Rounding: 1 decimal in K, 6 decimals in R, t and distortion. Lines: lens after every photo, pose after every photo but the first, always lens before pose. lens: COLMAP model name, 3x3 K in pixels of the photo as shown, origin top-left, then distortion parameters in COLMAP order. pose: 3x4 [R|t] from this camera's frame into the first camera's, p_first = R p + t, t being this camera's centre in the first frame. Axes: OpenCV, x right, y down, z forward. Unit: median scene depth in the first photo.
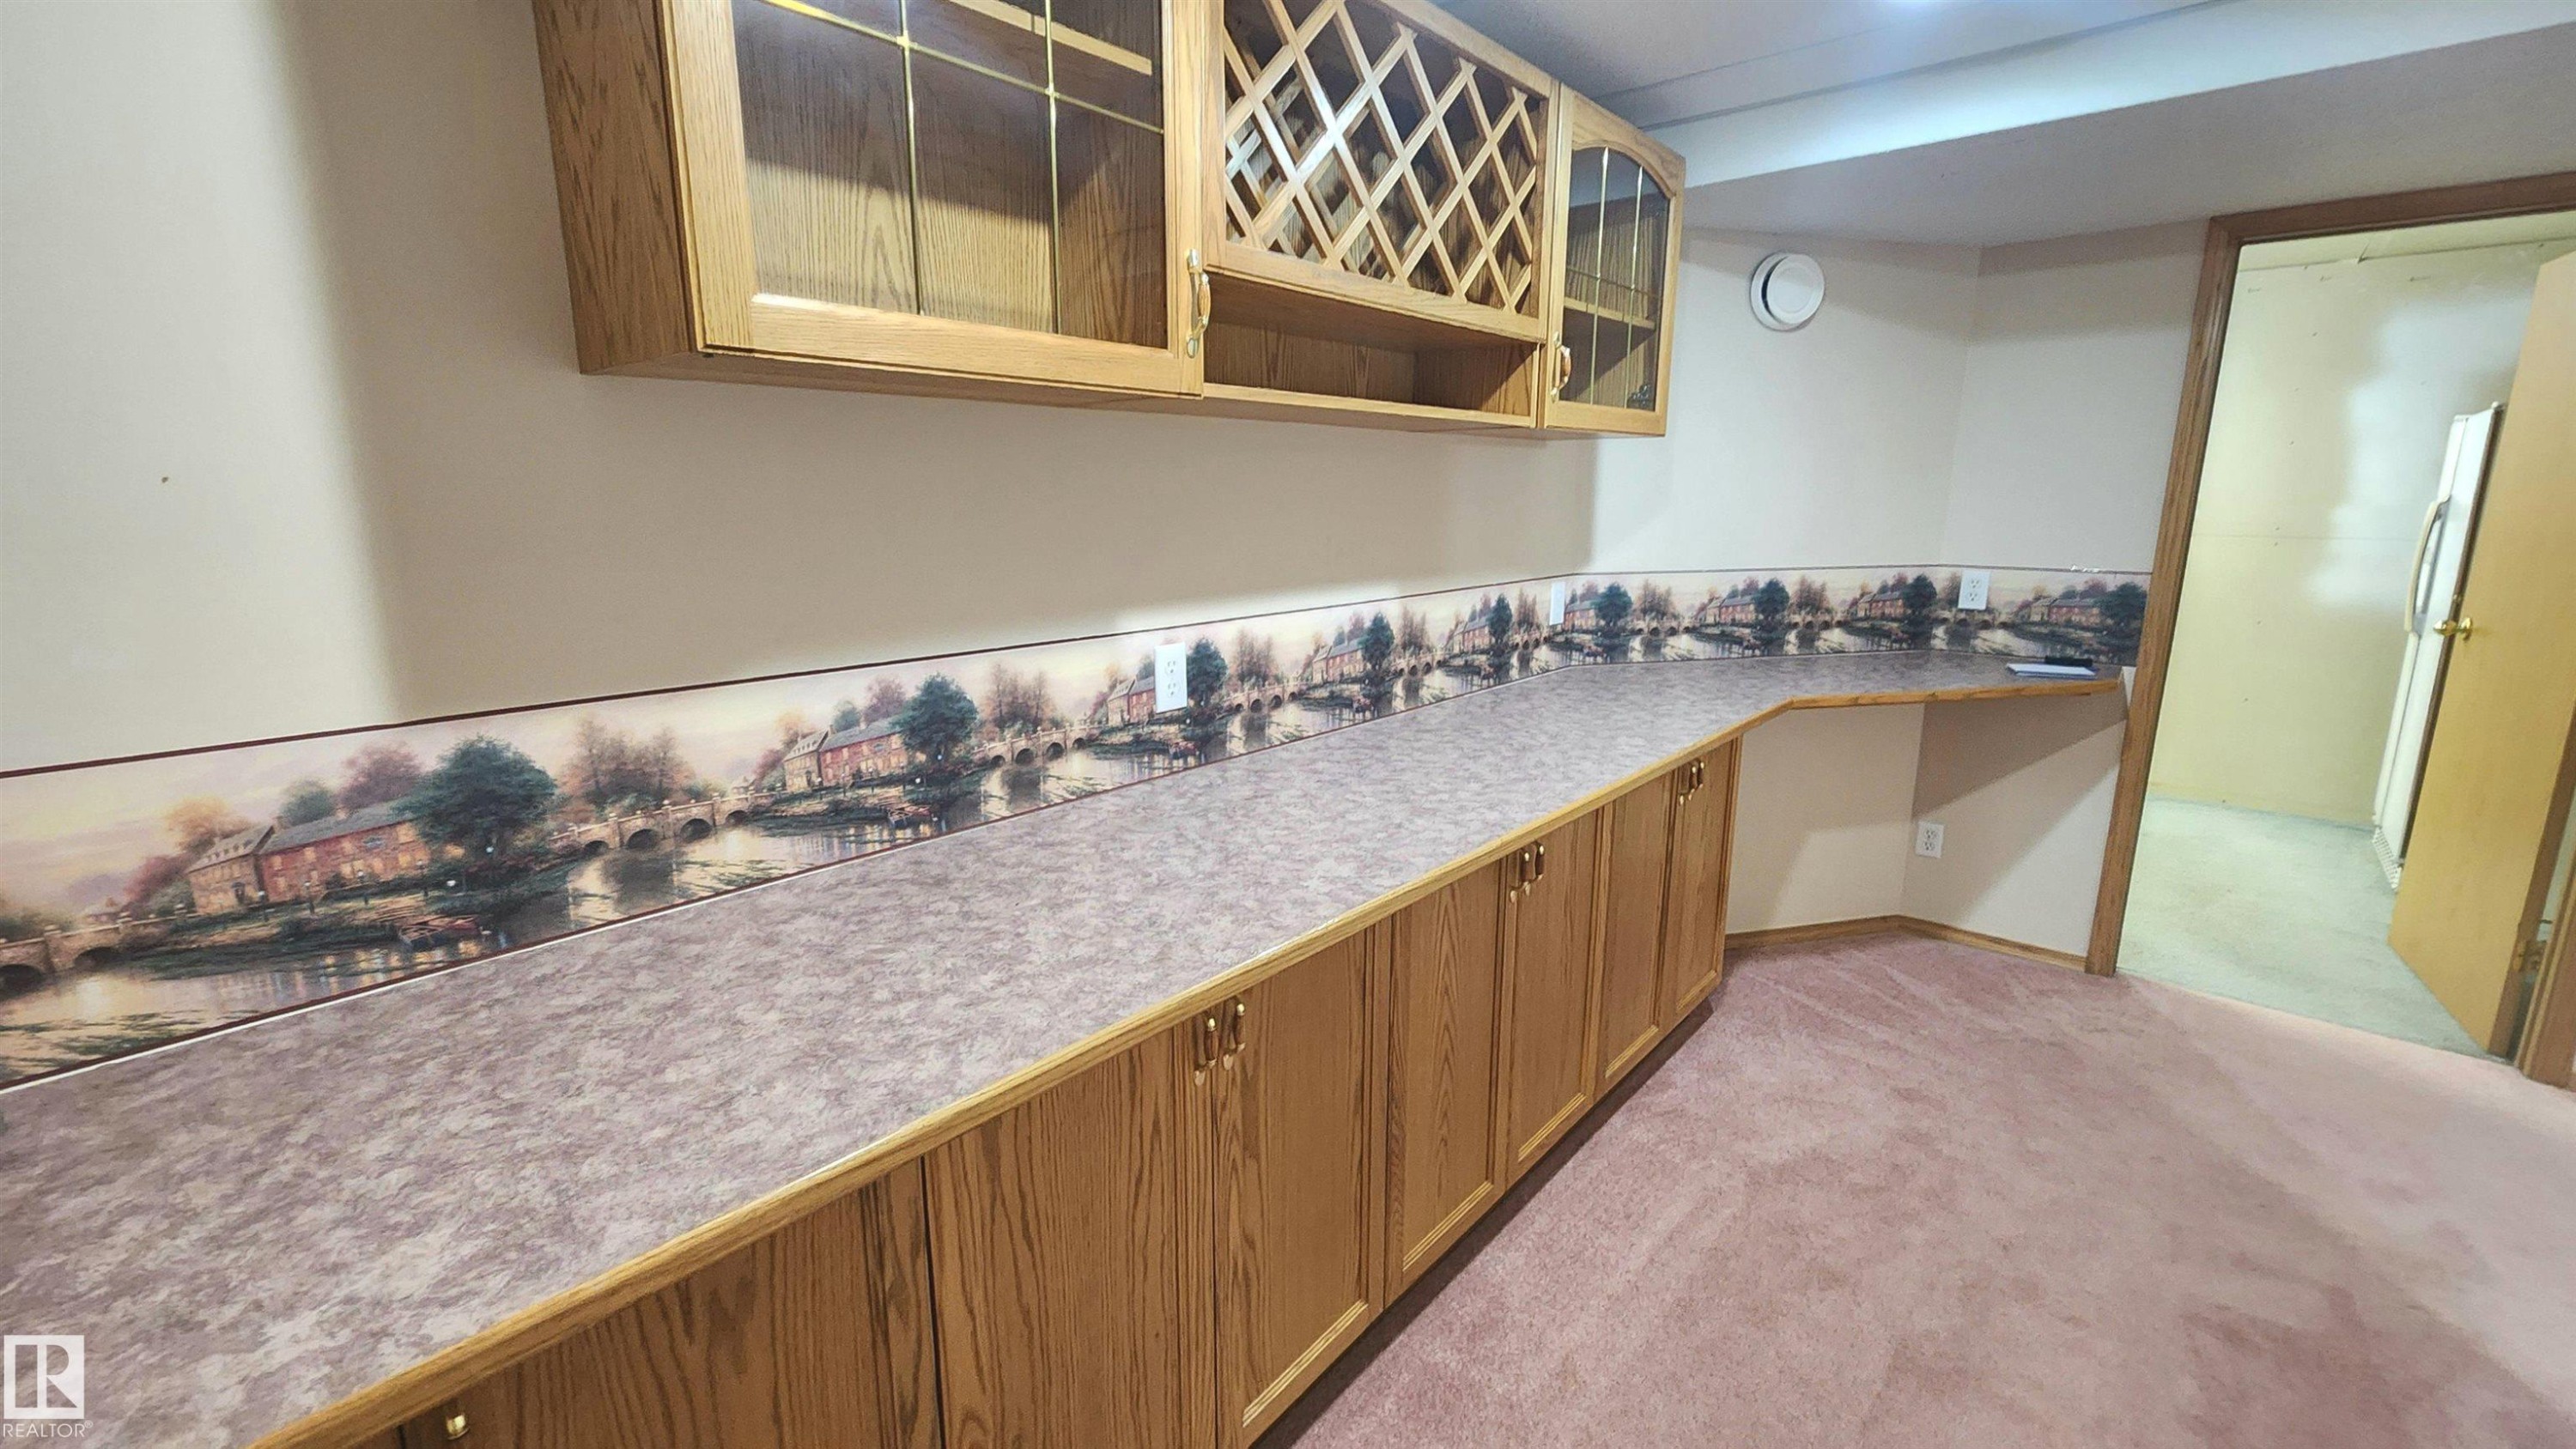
lens RADIAL K [[1056.7, 0, 1286.6], [0, 1056.7, 711.7], [0, 0, 1]] dist [0.018356, -0.000004]
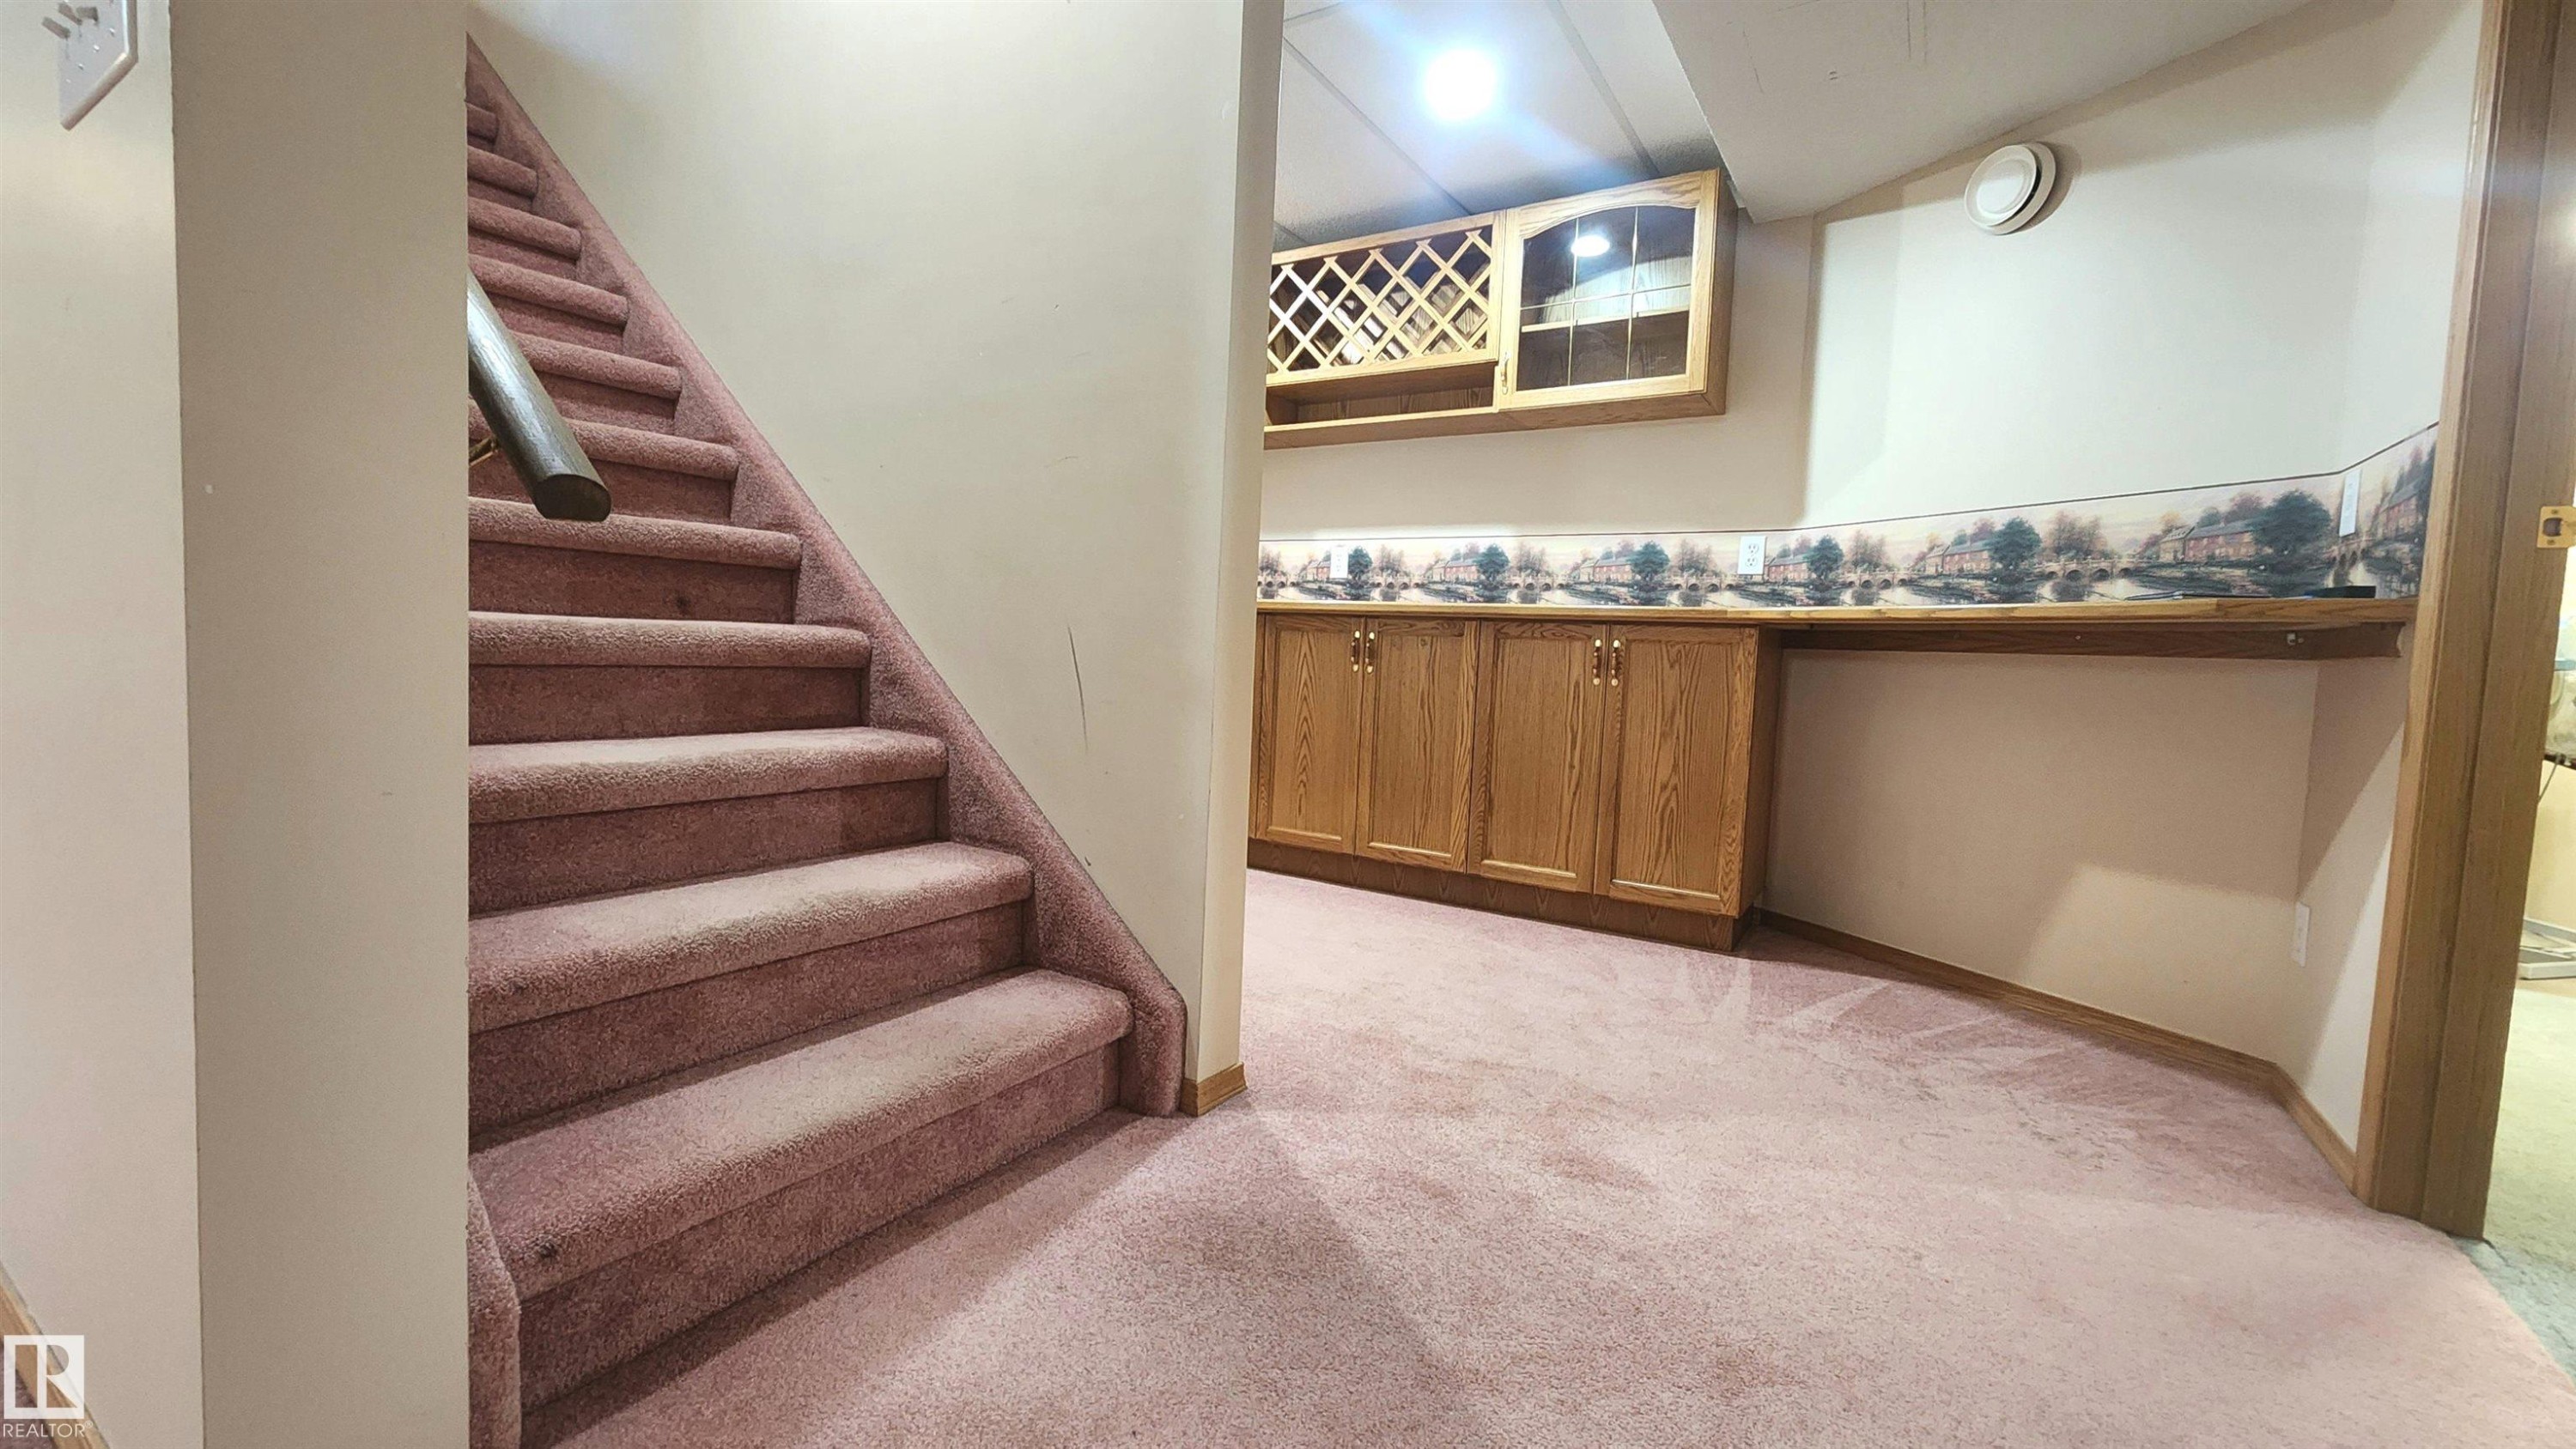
lens RADIAL K [[1056.7, 0, 1285.6], [0, 1056.7, 716.7], [0, 0, 1]] dist [0.018356, -0.000004]
pose [[0.148463, 0.070327, -0.986414, 1.655859], [-0.249184, 0.967944, 0.031506, 0.188983], [0.957009, 0.241121, 0.161228, 0.509349]]
